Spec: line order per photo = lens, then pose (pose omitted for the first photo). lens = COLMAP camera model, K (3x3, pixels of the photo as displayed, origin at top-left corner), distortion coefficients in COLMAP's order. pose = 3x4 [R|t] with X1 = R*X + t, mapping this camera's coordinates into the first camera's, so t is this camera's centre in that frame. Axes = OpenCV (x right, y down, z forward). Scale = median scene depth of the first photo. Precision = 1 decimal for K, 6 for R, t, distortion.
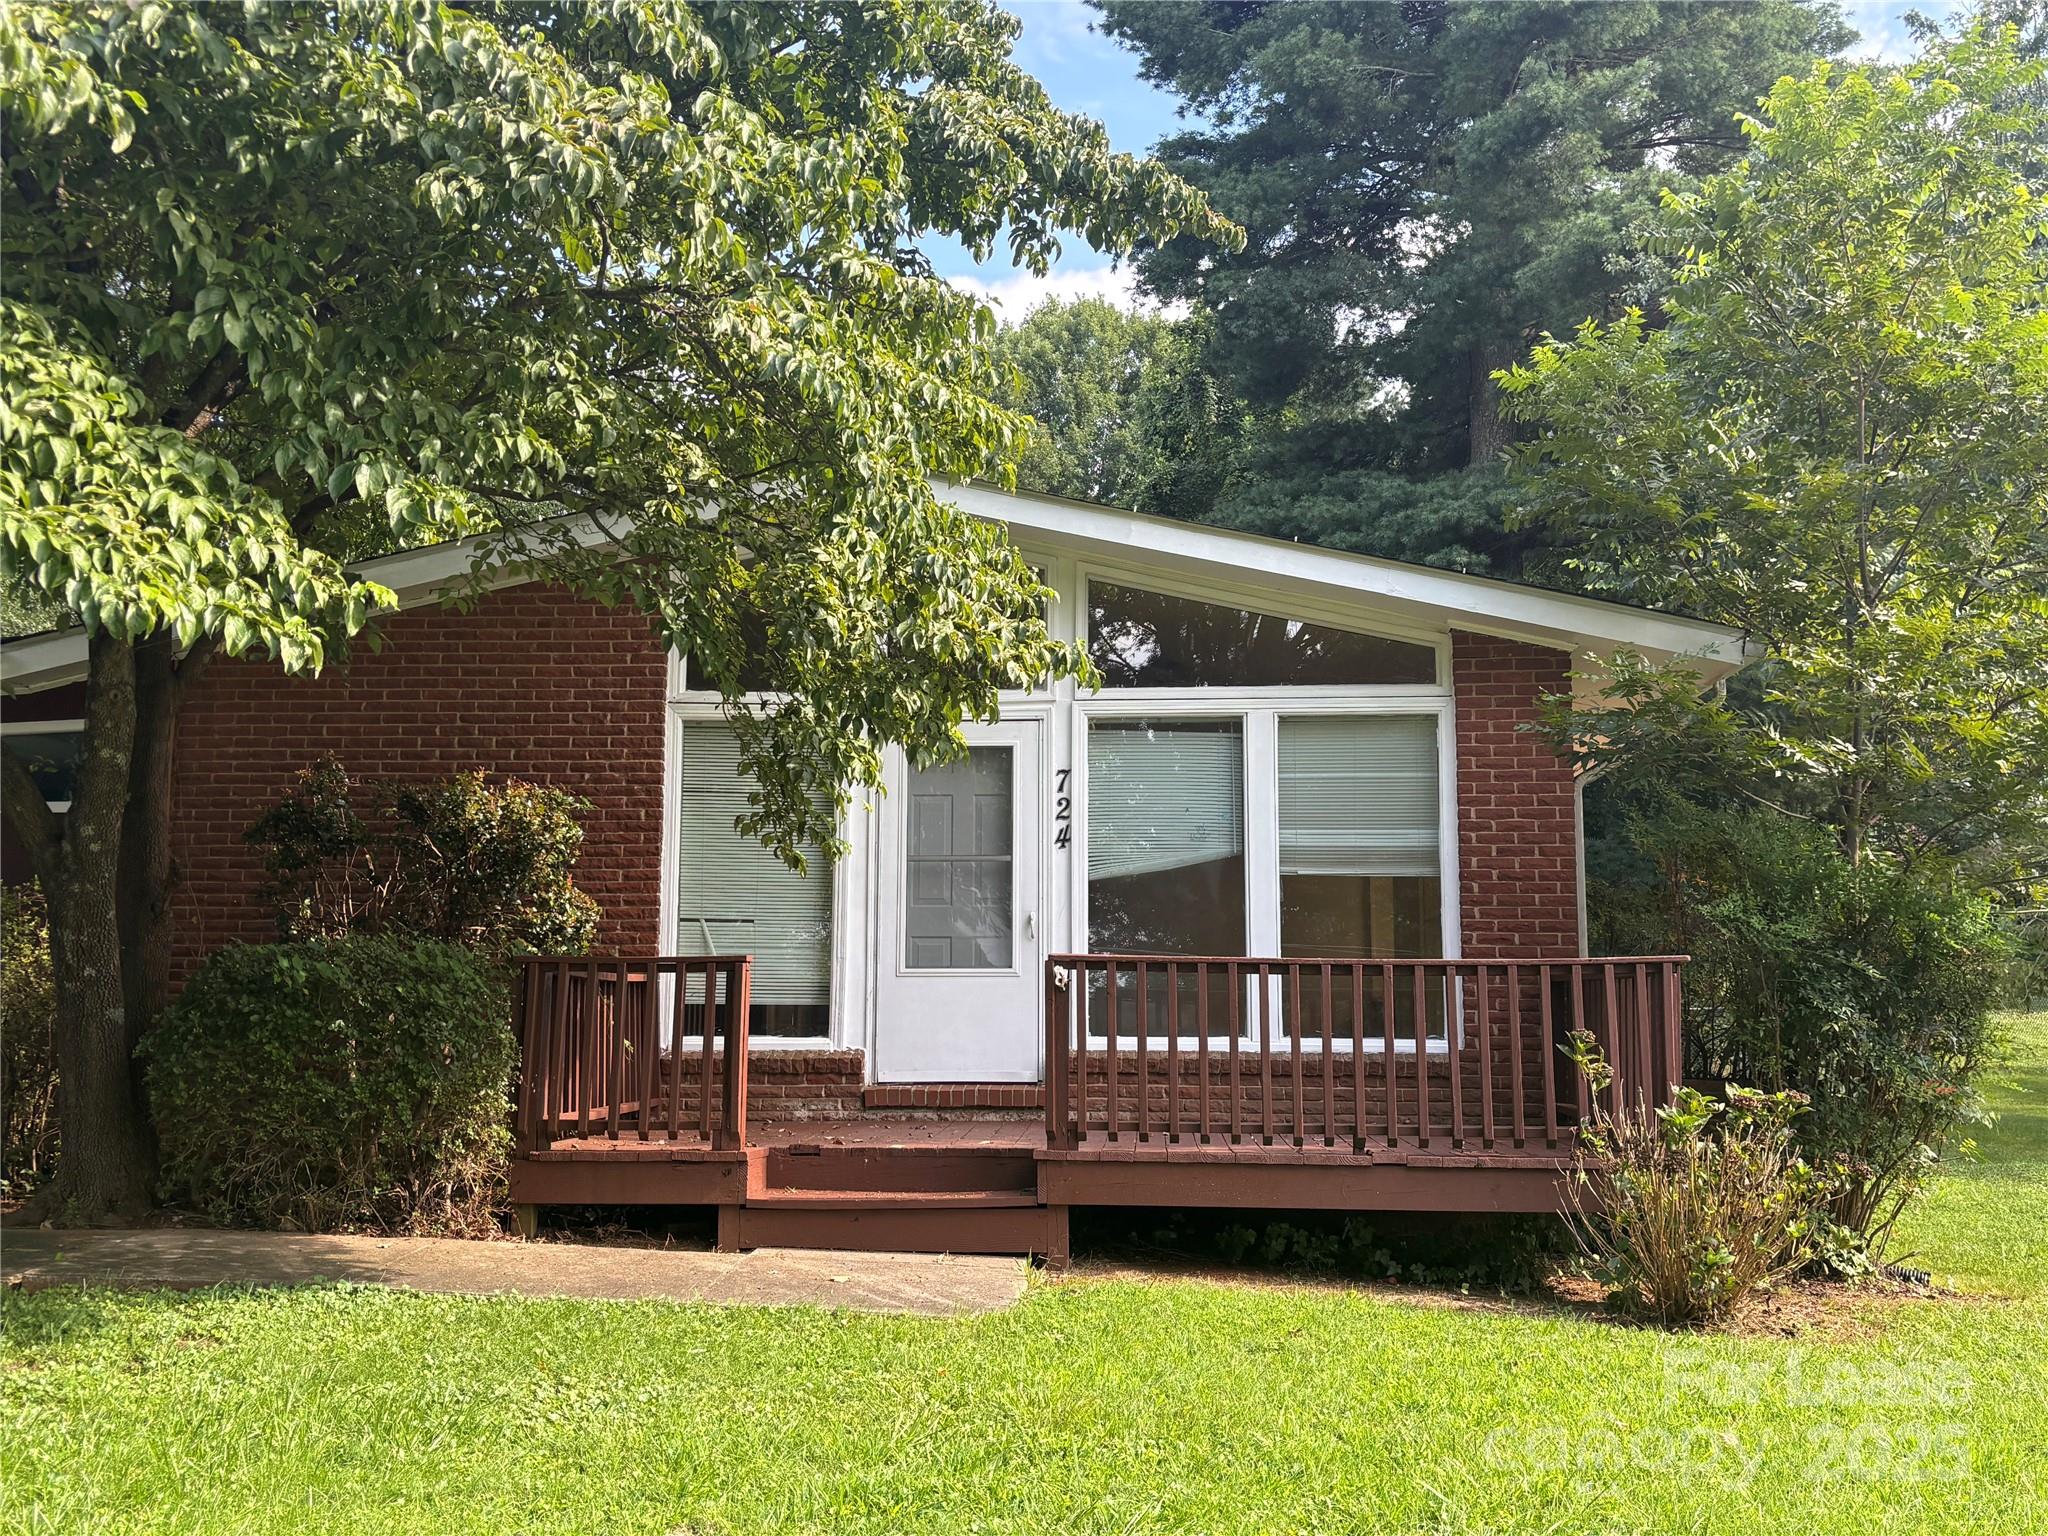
lens RADIAL K [[2006.2, 0, 1024.0], [0, 2006.2, 768.0], [0, 0, 1]] dist [0.151576, -0.366903]
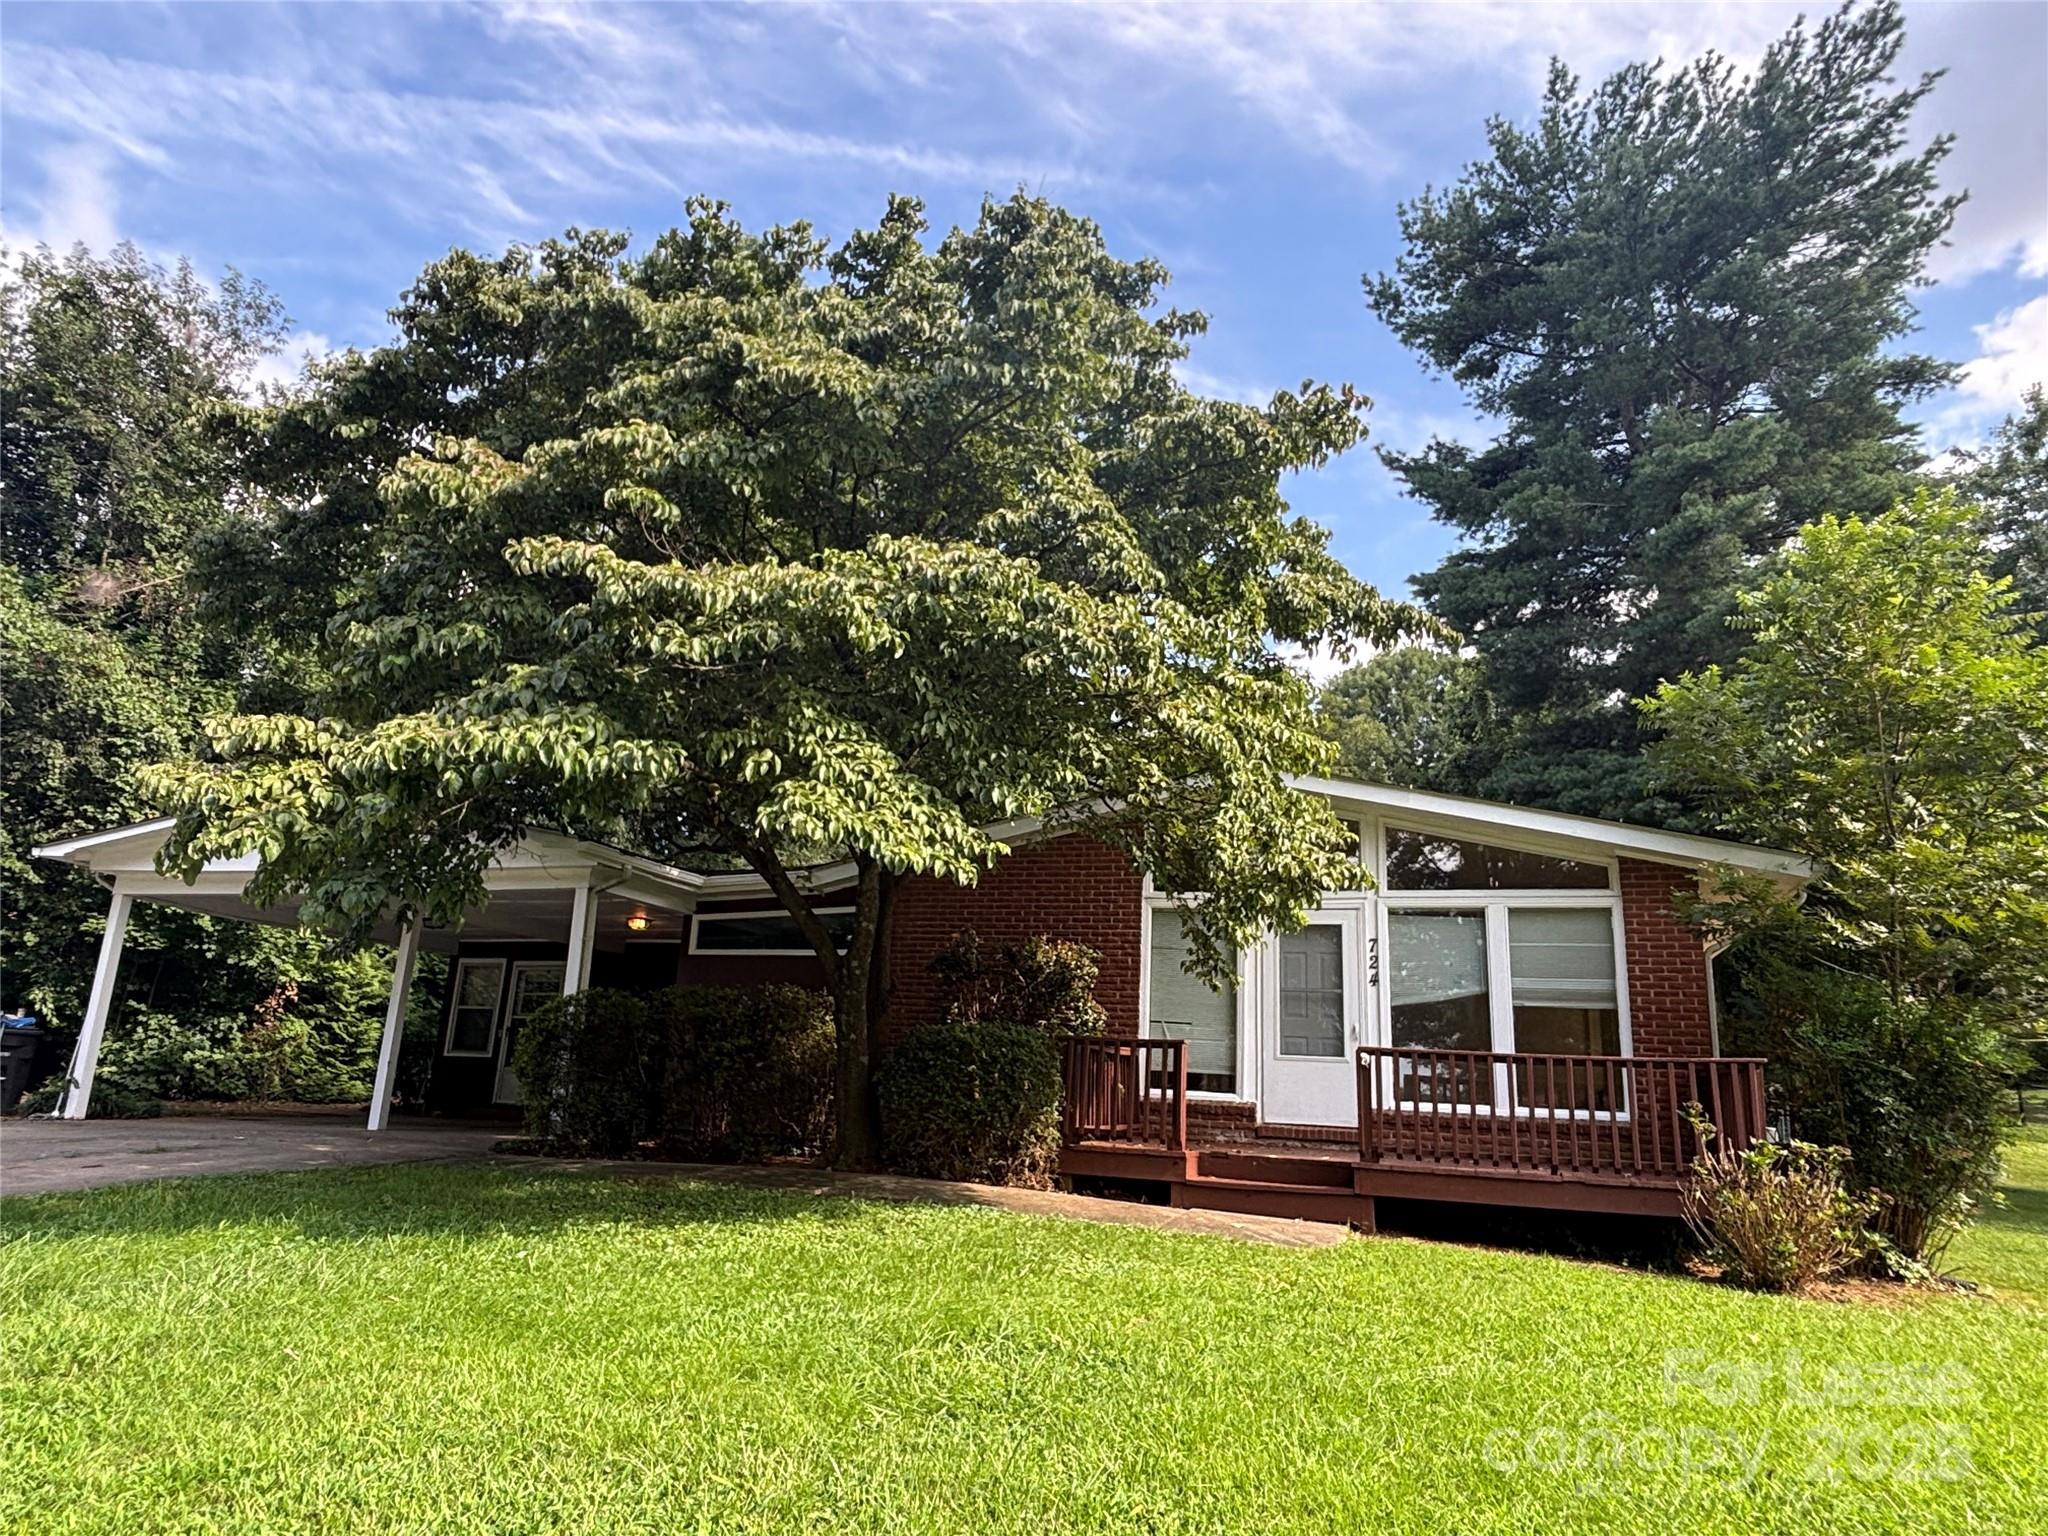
lens RADIAL K [[1253.8, 0, 1024.0], [0, 1253.8, 768.0], [0, 0, 1]] dist [-0.003535, -0.002666]
pose [[0.961900, -0.025086, -0.272250, 0.035283], [-0.012004, 0.990946, -0.133723, 0.003223], [0.273139, 0.131896, 0.952890, -0.140251]]
